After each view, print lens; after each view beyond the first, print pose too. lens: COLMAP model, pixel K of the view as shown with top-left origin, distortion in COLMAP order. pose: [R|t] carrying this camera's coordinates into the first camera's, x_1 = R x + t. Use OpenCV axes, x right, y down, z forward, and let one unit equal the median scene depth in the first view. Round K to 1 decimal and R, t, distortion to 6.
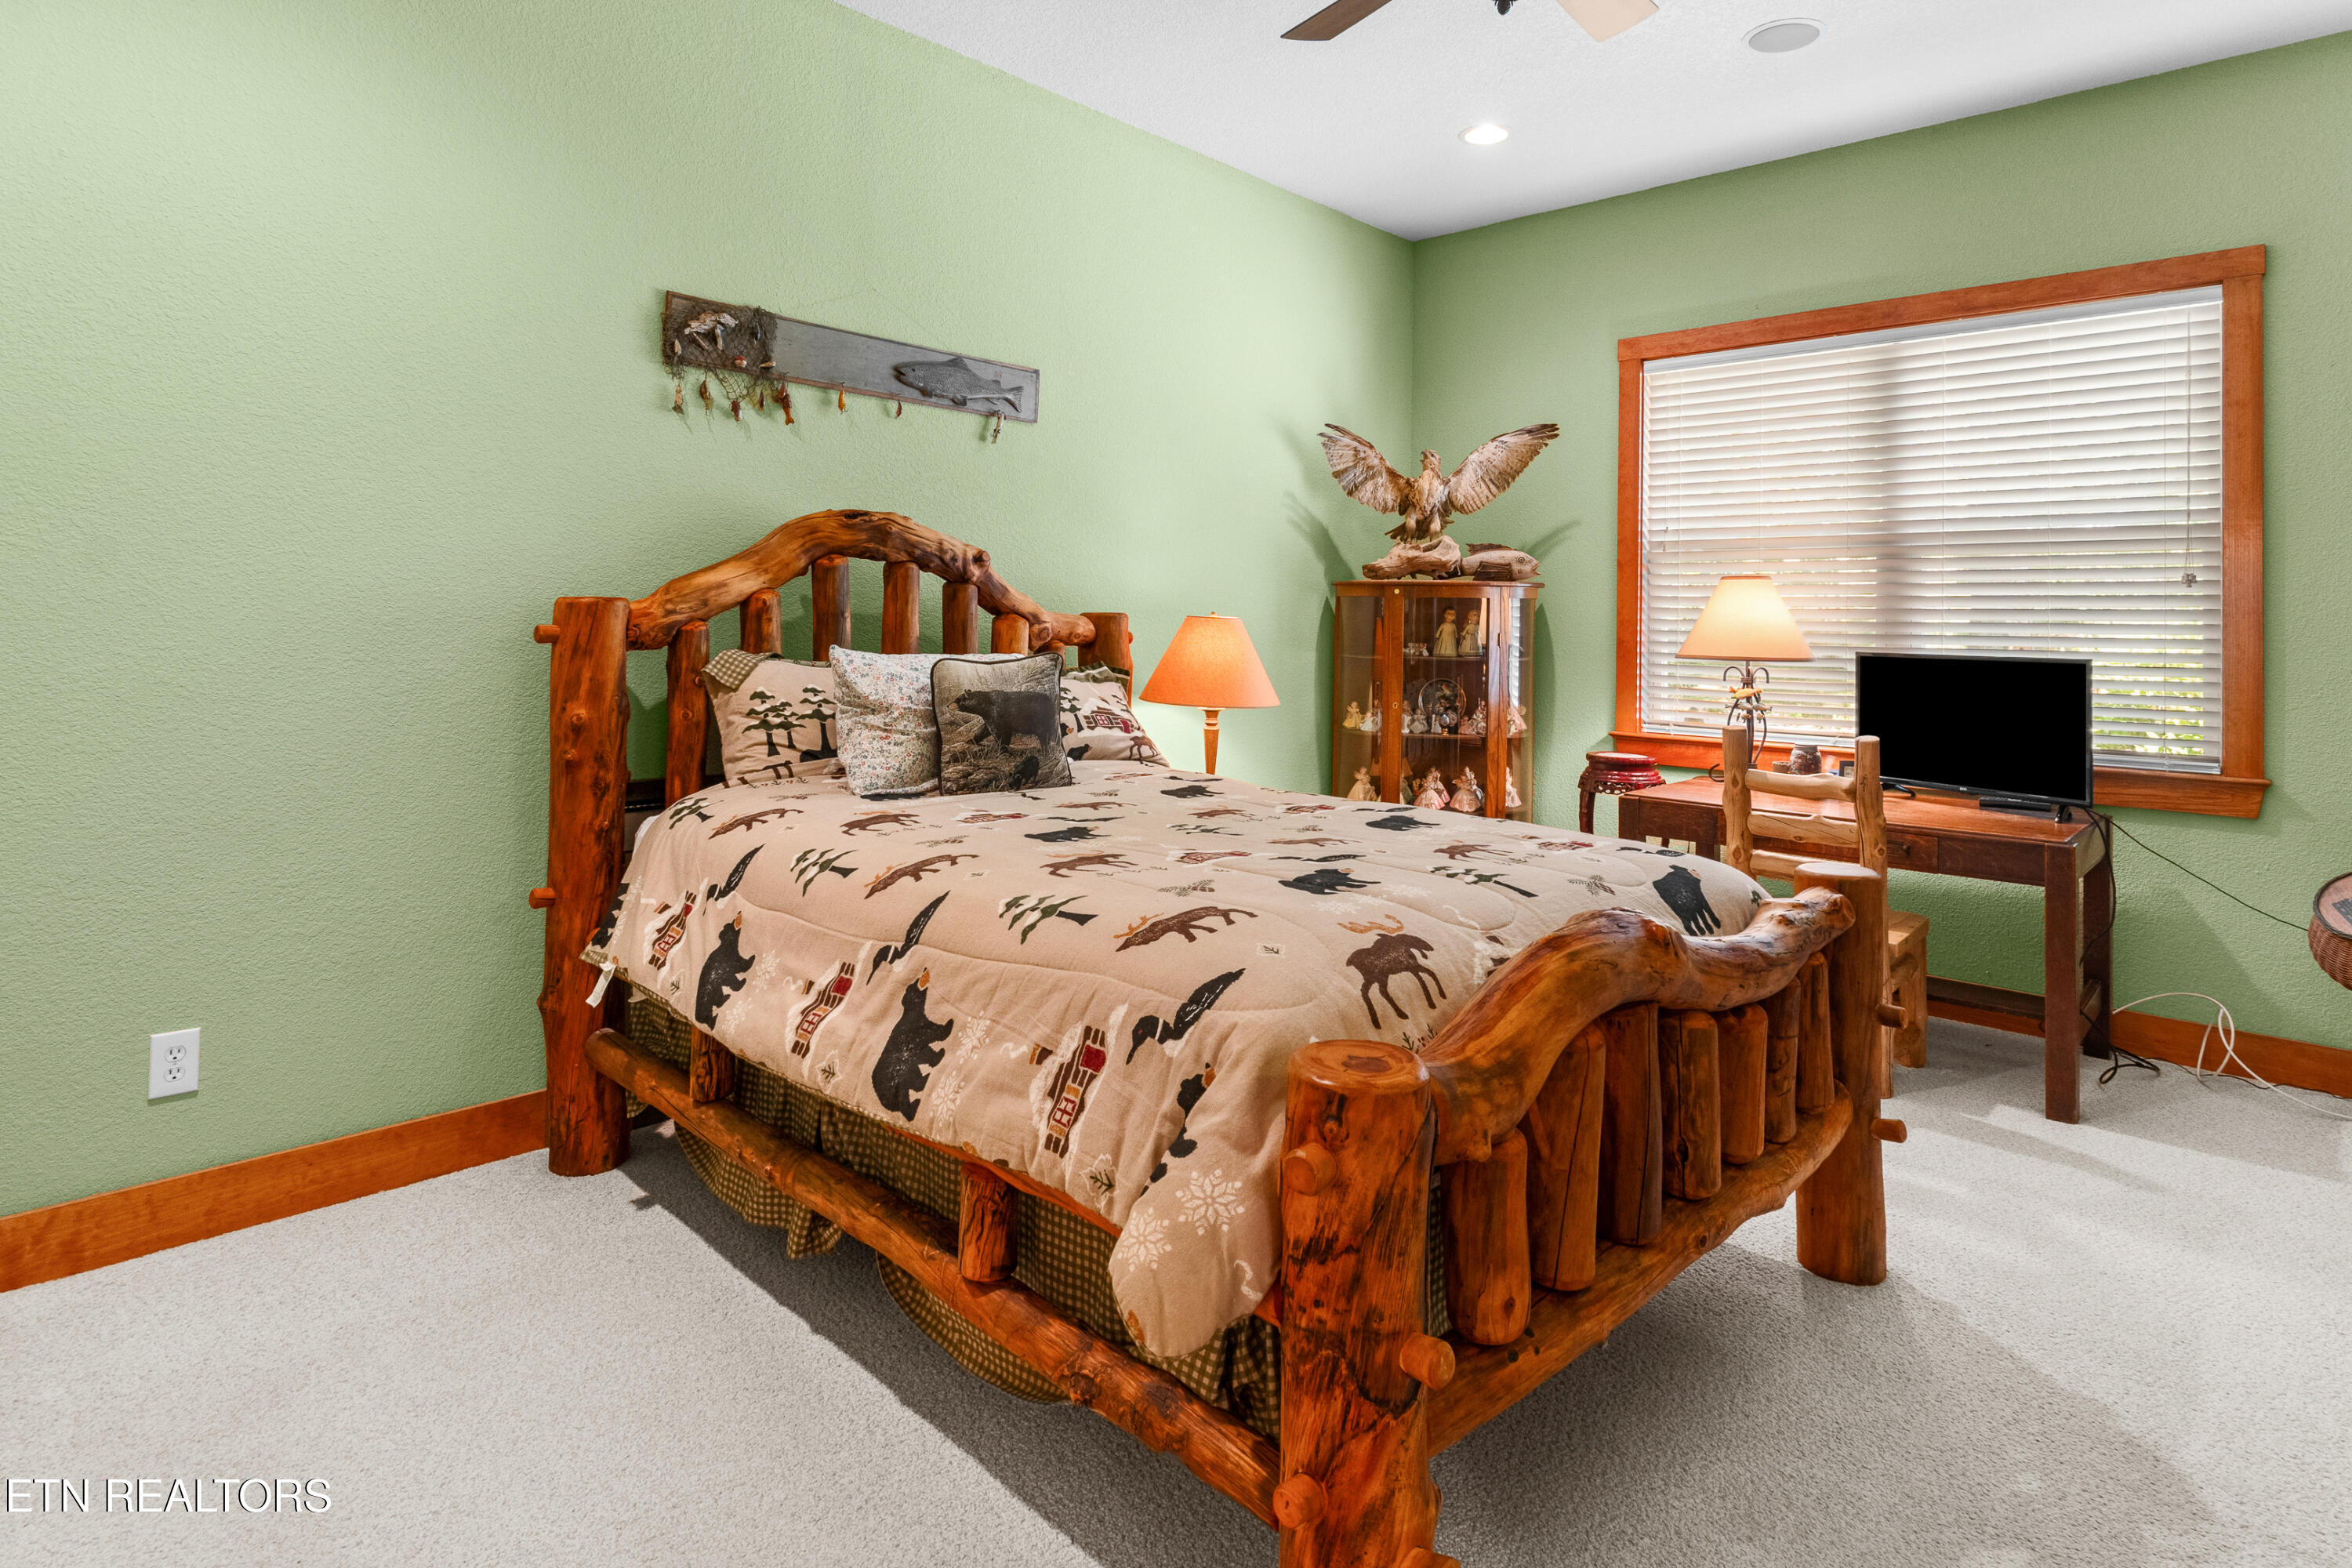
lens RADIAL K [[1240.0, 0, 1175.3], [0, 1240.0, 614.4], [0, 0, 1]] dist [-0.018732, 0.000743]
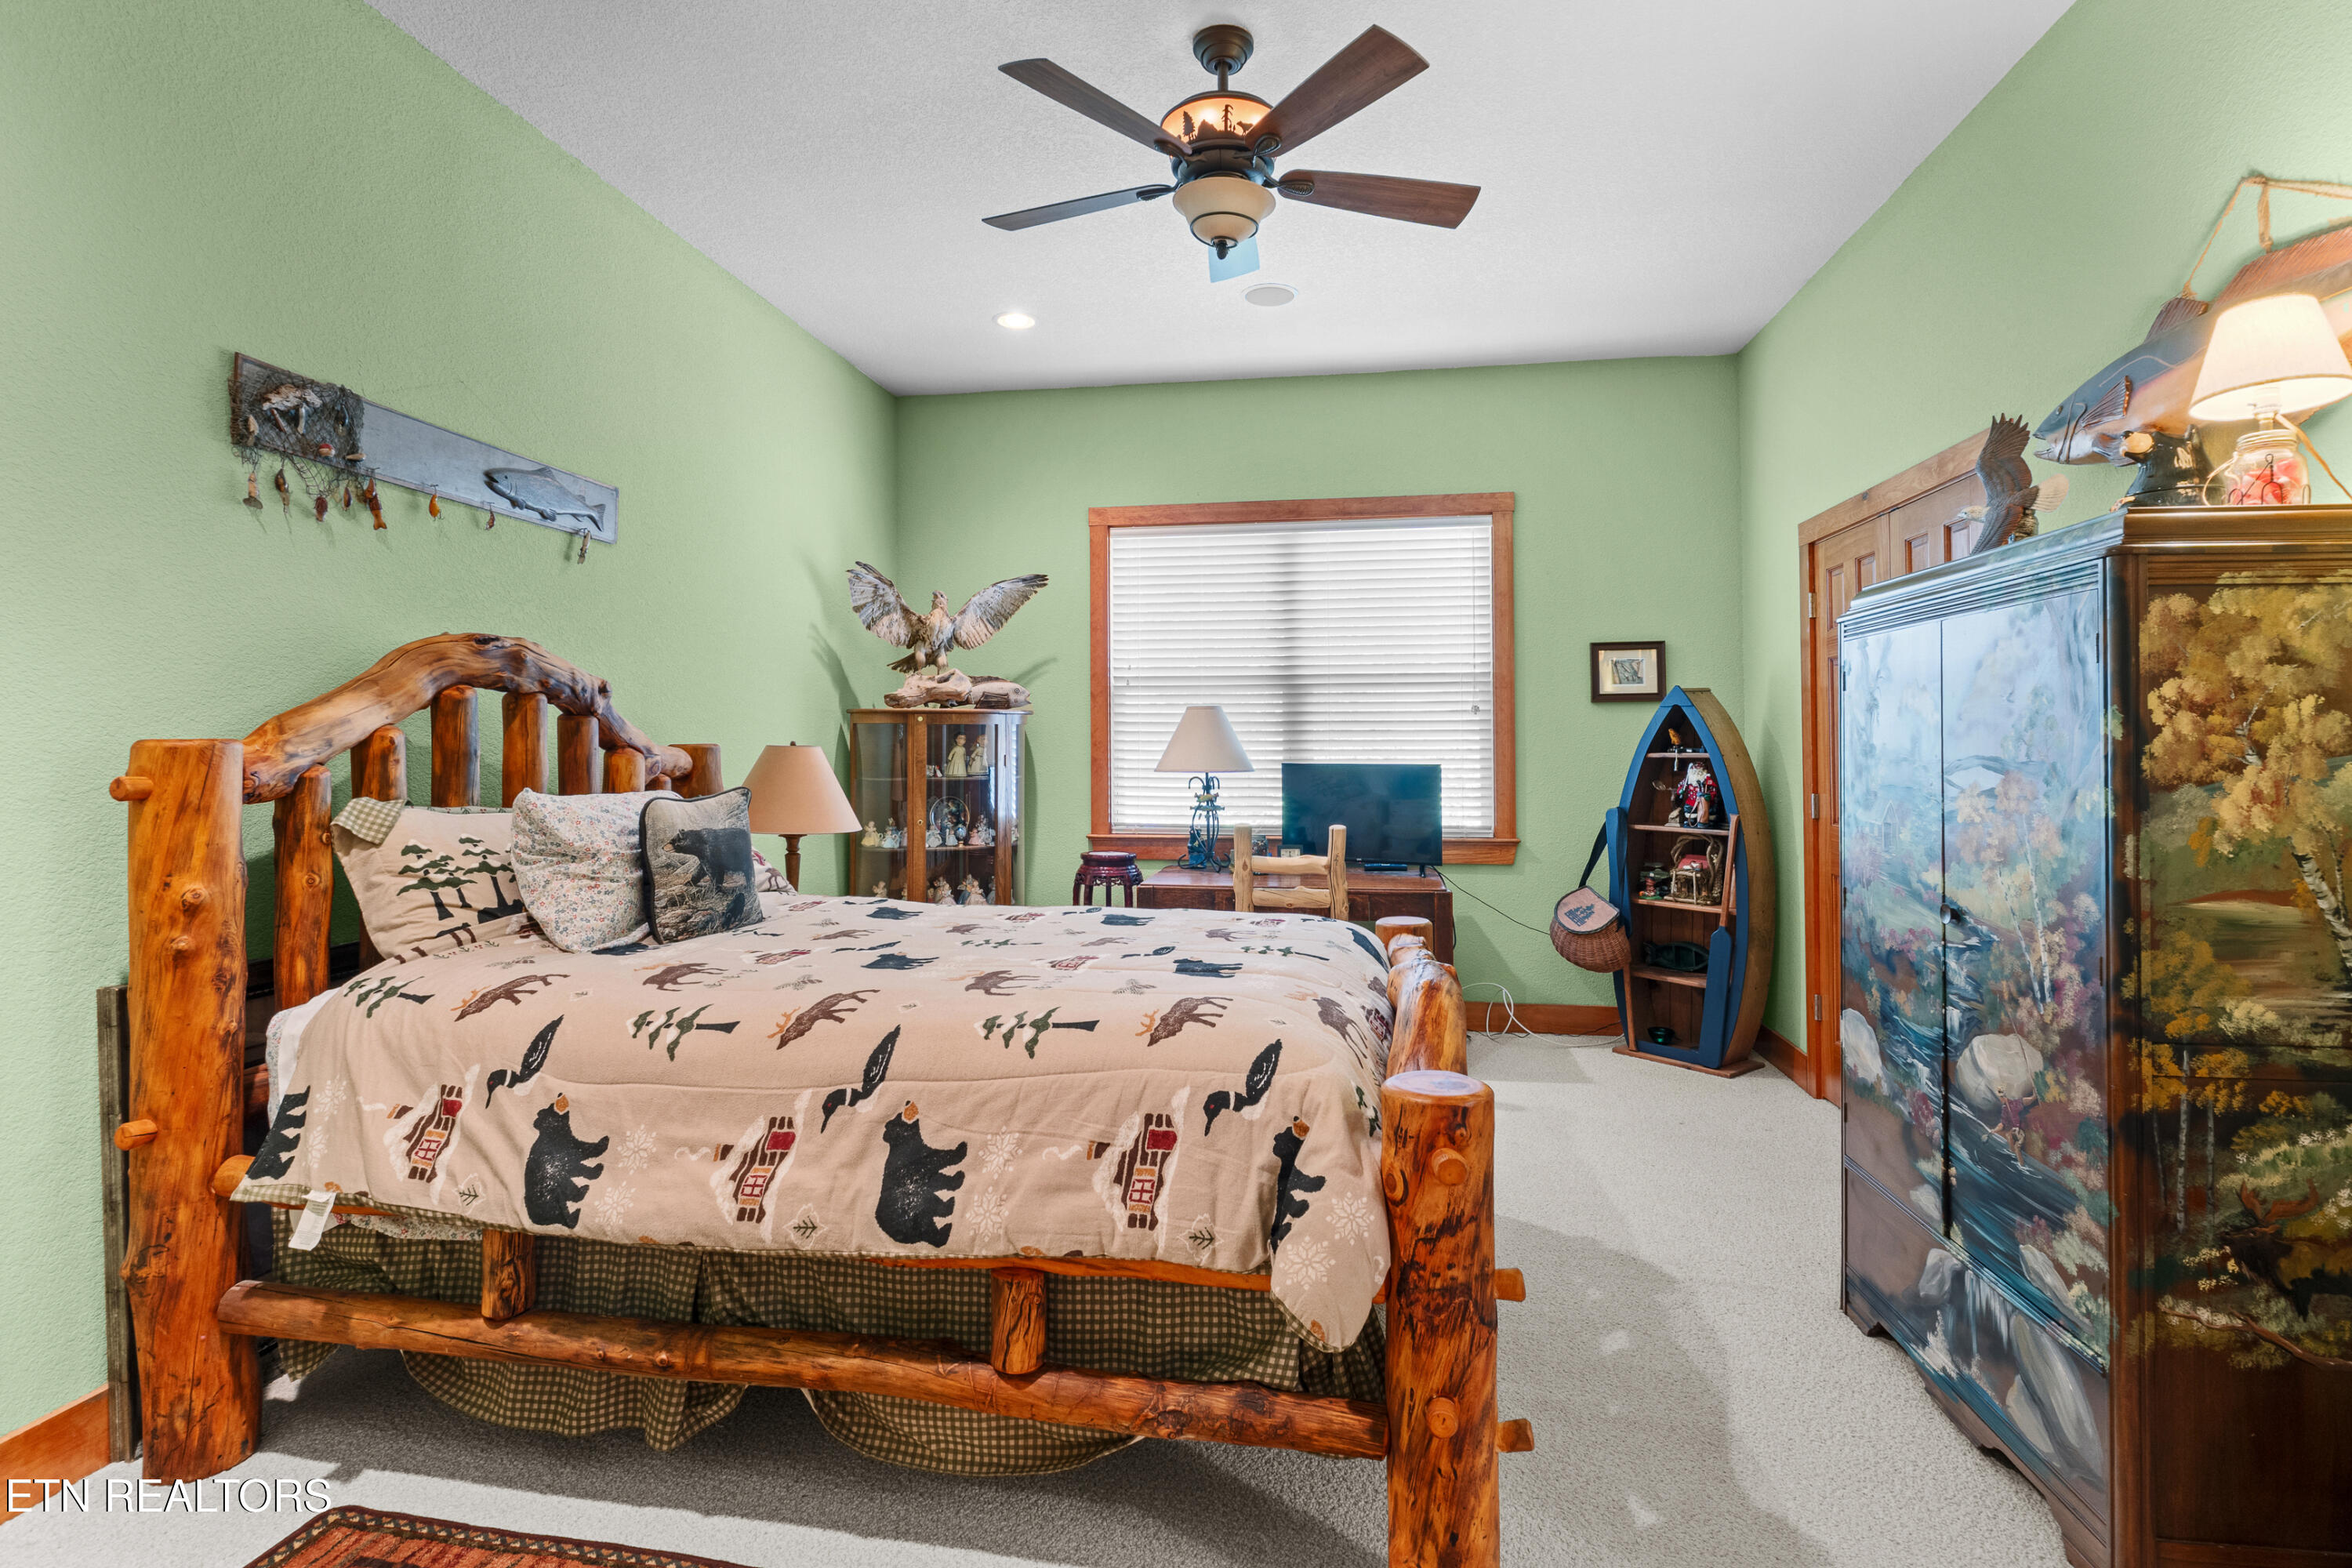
lens RADIAL K [[1143.2, 0, 1173.4], [0, 1143.2, 740.2], [0, 0, 1]] dist [-0.022046, 0.001979]
pose [[0.827600, -0.015731, 0.561098, -0.336905], [0.011806, 0.999874, 0.010620, -0.012513], [-0.561195, -0.002165, 0.827681, 0.060227]]
